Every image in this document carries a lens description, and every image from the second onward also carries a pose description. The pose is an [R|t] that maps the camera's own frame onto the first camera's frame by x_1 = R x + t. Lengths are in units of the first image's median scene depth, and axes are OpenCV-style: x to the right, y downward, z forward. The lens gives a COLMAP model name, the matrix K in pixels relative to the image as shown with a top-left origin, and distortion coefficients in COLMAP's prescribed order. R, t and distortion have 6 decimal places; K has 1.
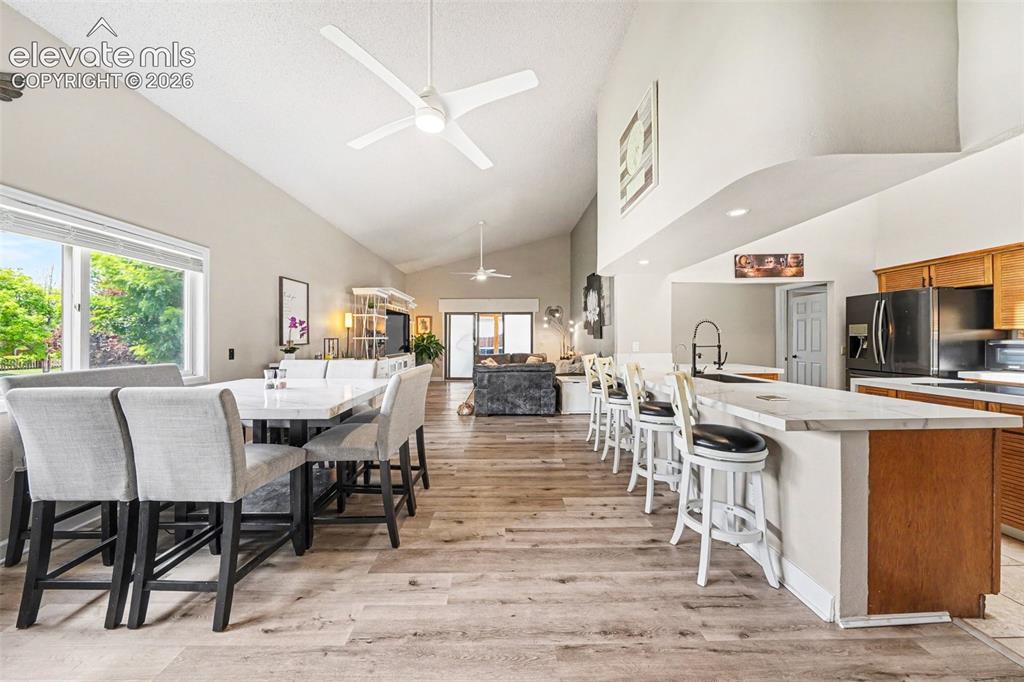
lens RADIAL K [[359.3, 0, 506.0], [0, 359.3, 341.7], [0, 0, 1]] dist [-0.001219, -0.000053]
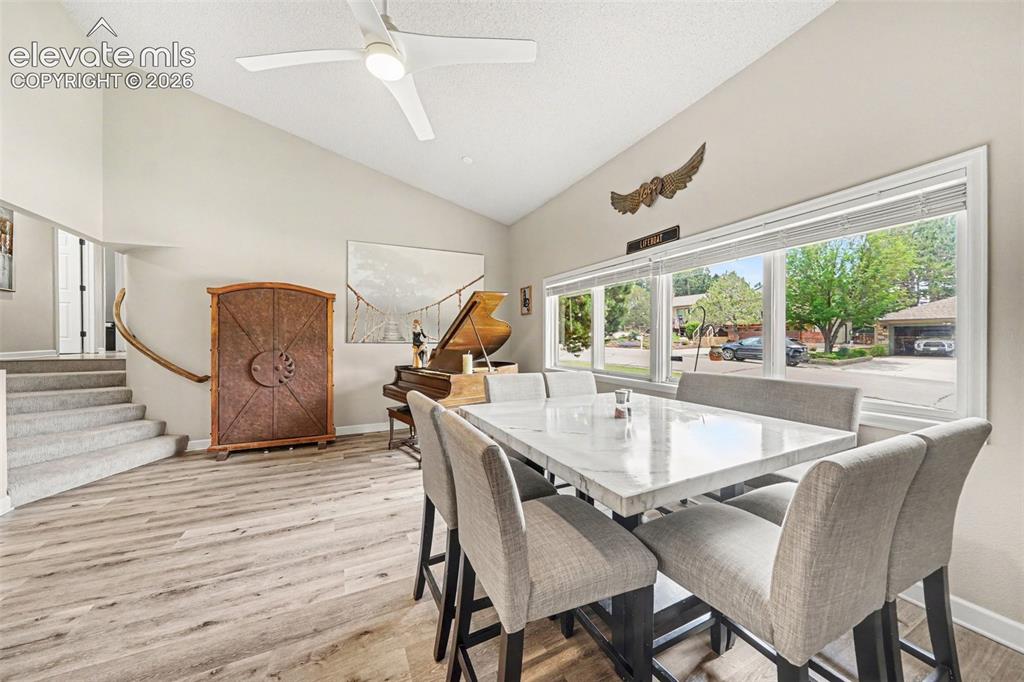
lens RADIAL K [[359.3, 0, 506.0], [0, 359.3, 341.7], [0, 0, 1]] dist [-0.001219, -0.000053]
pose [[-0.909499, 0.006696, -0.415652, -0.067806], [0.000968, 0.999902, 0.013990, -0.016949], [0.415705, 0.012322, -0.909416, 0.948830]]
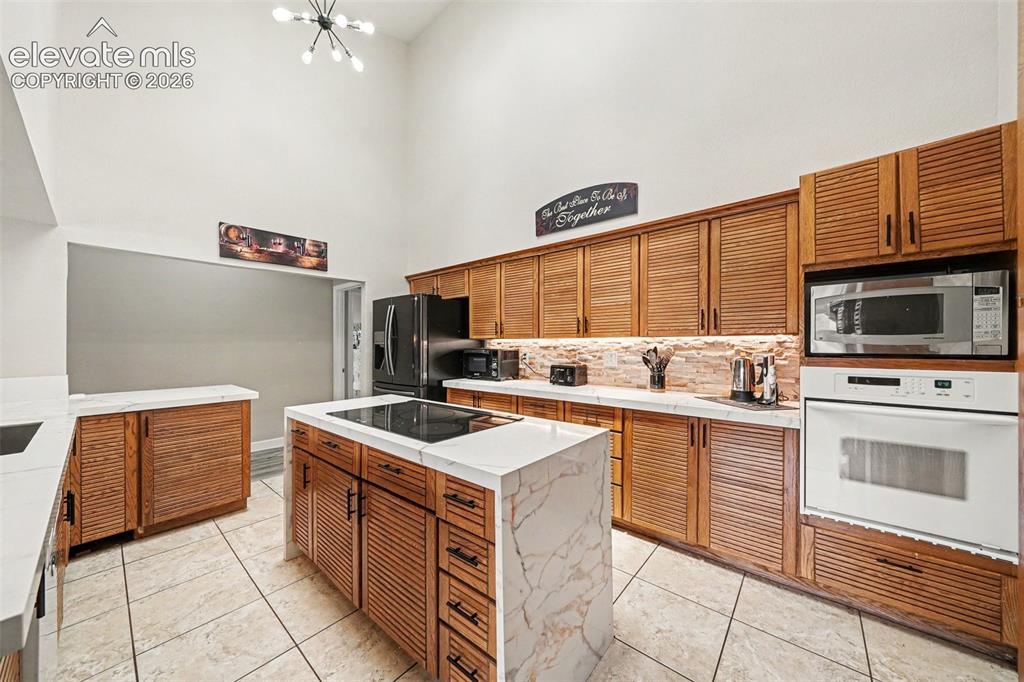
lens RADIAL K [[352.8, 0, 509.0], [0, 352.8, 344.6], [0, 0, 1]] dist [-0.009519, -0.000093]
pose [[0.670767, 0.003957, 0.741658, 0.572098], [0.003390, 0.999959, -0.008402, -0.007553], [-0.741661, 0.008150, 0.670726, 0.181291]]
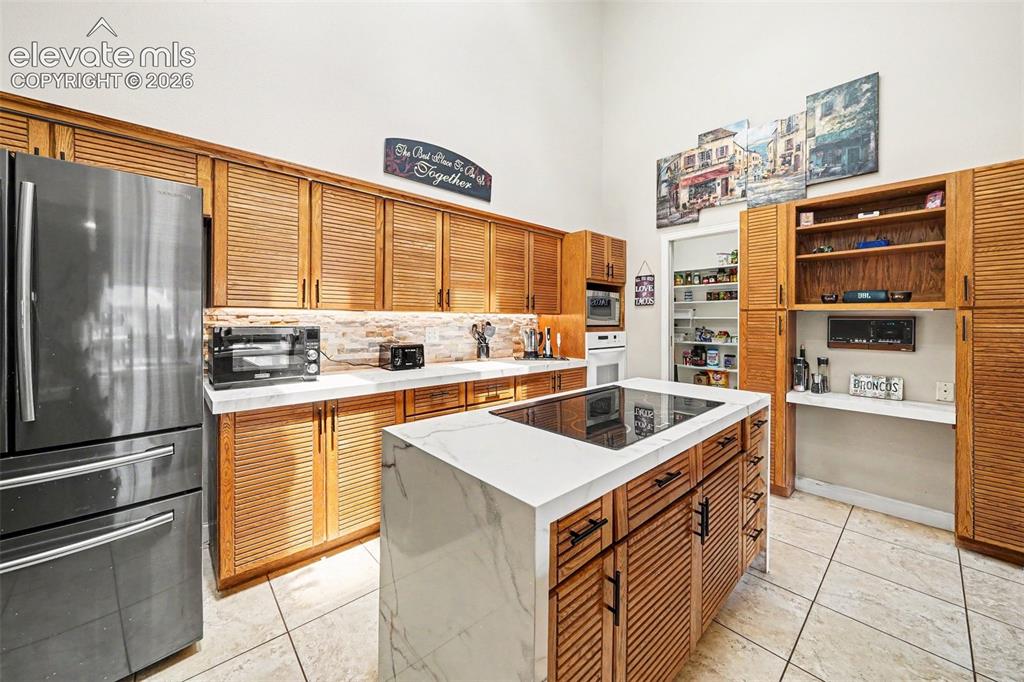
lens RADIAL K [[369.2, 0, 496.5], [0, 369.2, 322.4], [0, 0, 1]] dist [-0.012490, -0.000048]
pose [[-0.636982, -0.004034, 0.770868, 0.612792], [0.002600, 0.999969, 0.007381, -0.012585], [-0.770874, 0.006706, -0.636952, 0.880726]]
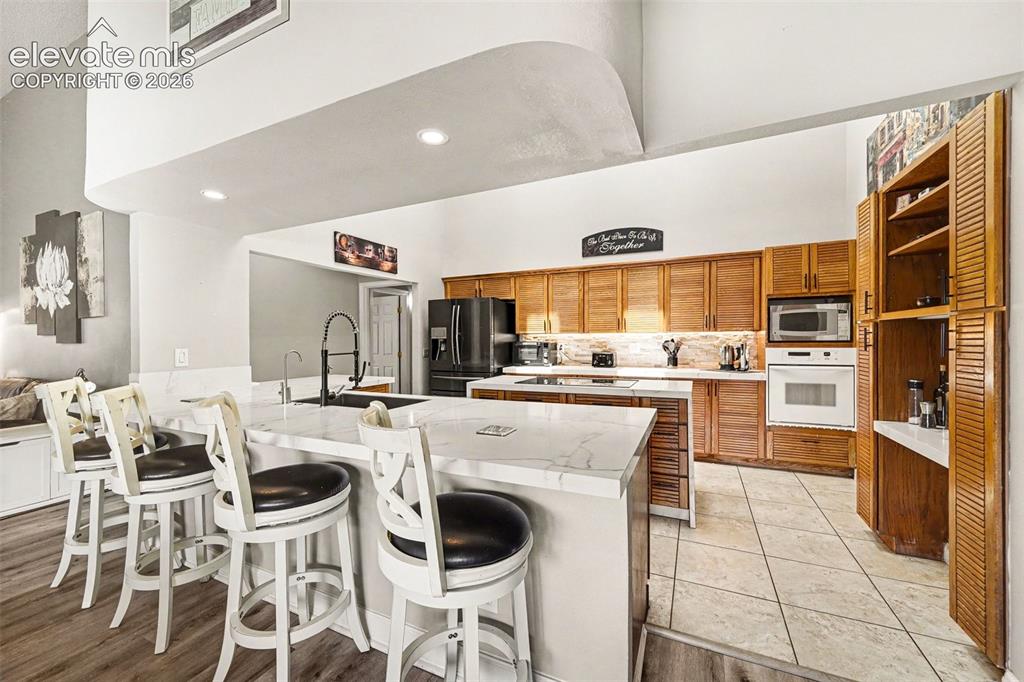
lens RADIAL K [[398.3, 0, 510.4], [0, 398.3, 342.6], [0, 0, 1]] dist [-0.002213, -0.000464]
pose [[0.442800, -0.003983, 0.896612, 0.049193], [0.011369, 0.999935, -0.001172, -0.001326], [-0.896548, 0.010712, 0.442816, 0.324259]]
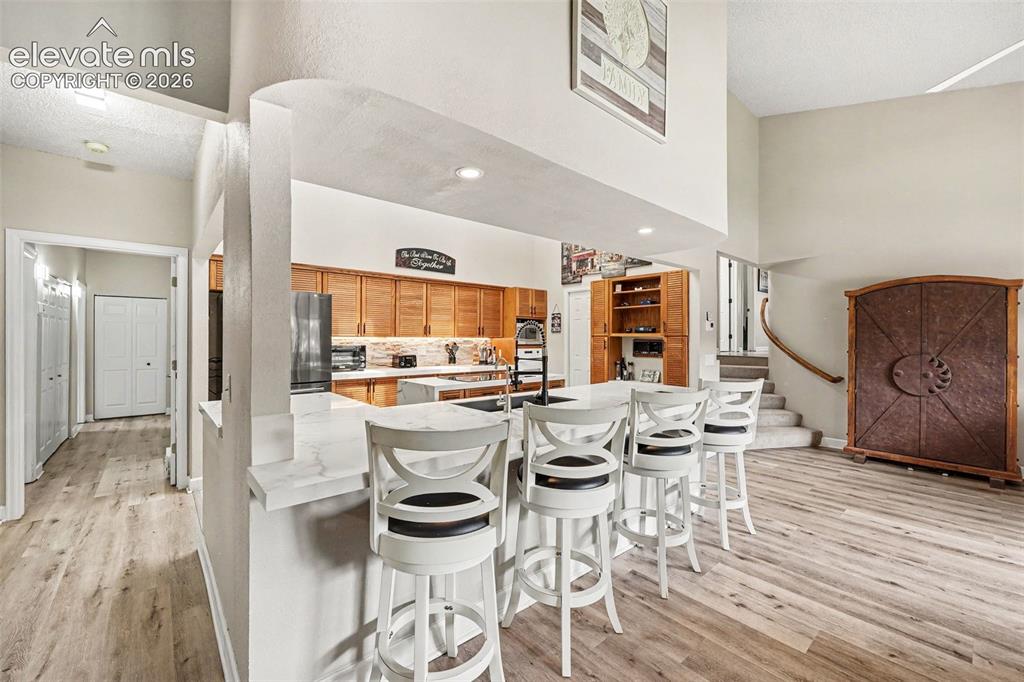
lens RADIAL K [[408.8, 0, 503.3], [0, 408.8, 338.1], [0, 0, 1]] dist [-0.007981, -0.000293]
pose [[-0.627712, 0.004028, 0.778435, -0.021101], [0.003563, 0.999991, -0.002301, -0.020242], [-0.778438, 0.001329, -0.627721, 1.181679]]
